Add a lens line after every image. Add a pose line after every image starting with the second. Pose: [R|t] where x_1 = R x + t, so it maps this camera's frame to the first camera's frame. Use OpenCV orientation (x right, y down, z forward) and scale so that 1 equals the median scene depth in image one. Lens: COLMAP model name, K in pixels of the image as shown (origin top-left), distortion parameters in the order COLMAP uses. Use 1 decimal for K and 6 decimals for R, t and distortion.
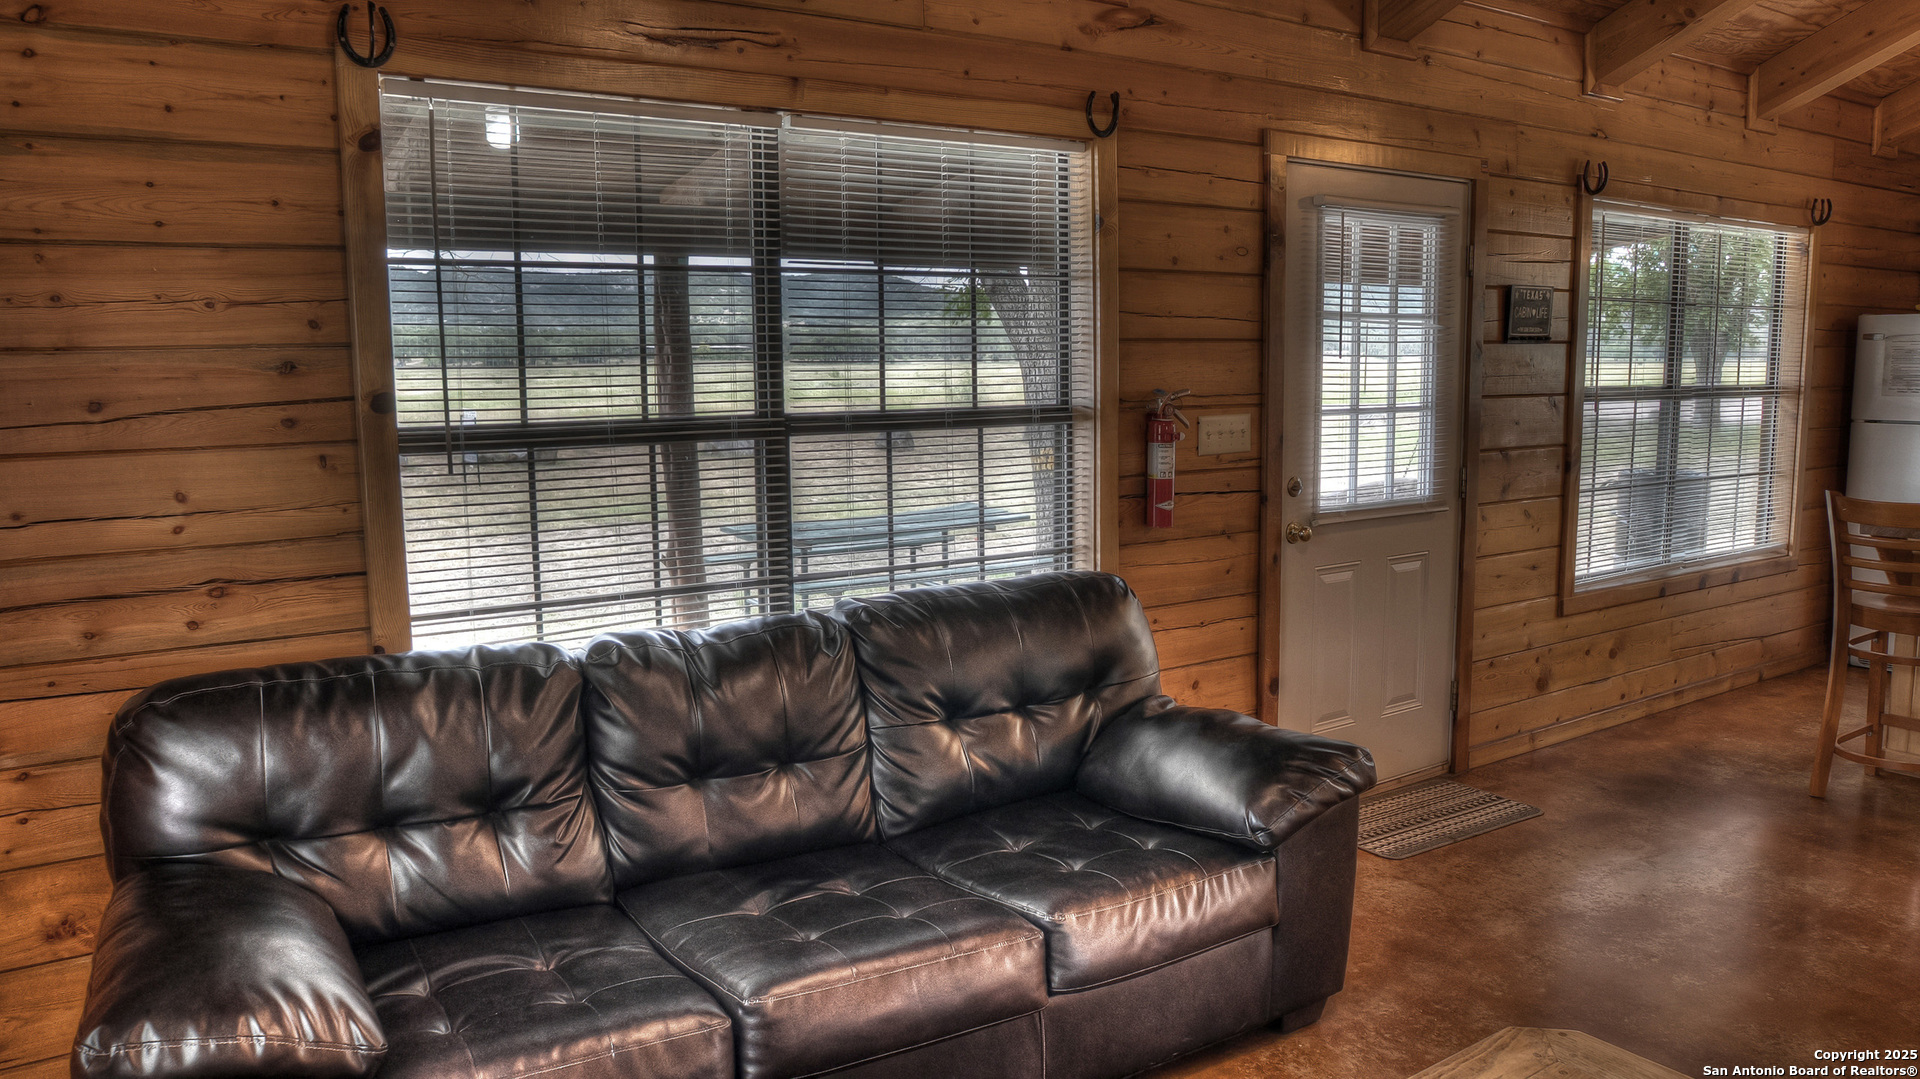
lens RADIAL K [[1361.9, 0, 960.3], [0, 1361.9, 546.2], [0, 0, 1]] dist [-0.111542, 0.069048]
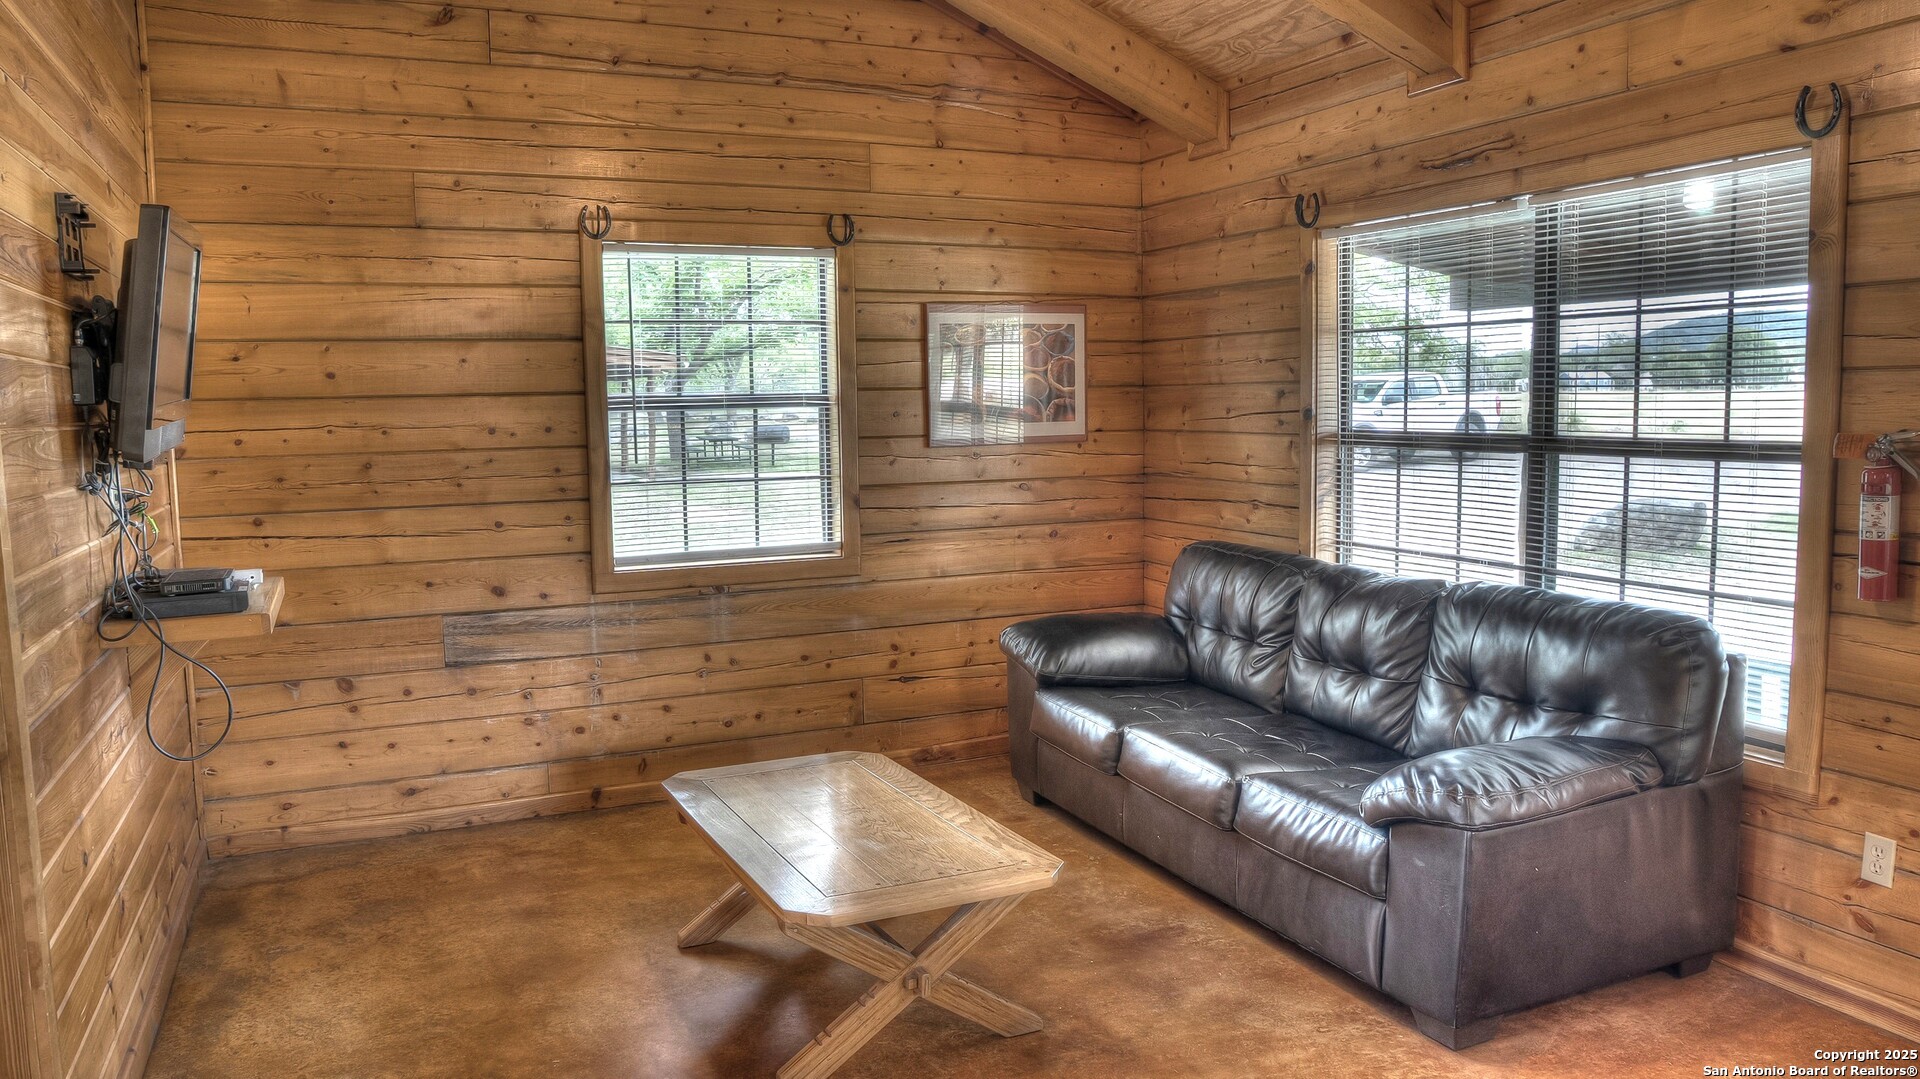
lens RADIAL K [[1361.9, 0, 1025.7], [0, 1361.9, 529.4], [0, 0, 1]] dist [-0.111542, 0.069048]
pose [[-0.120260, 0.109447, -0.986691, 1.113604], [-0.116415, 0.985492, 0.123503, -0.106693], [0.985893, 0.129718, -0.105774, 0.666456]]
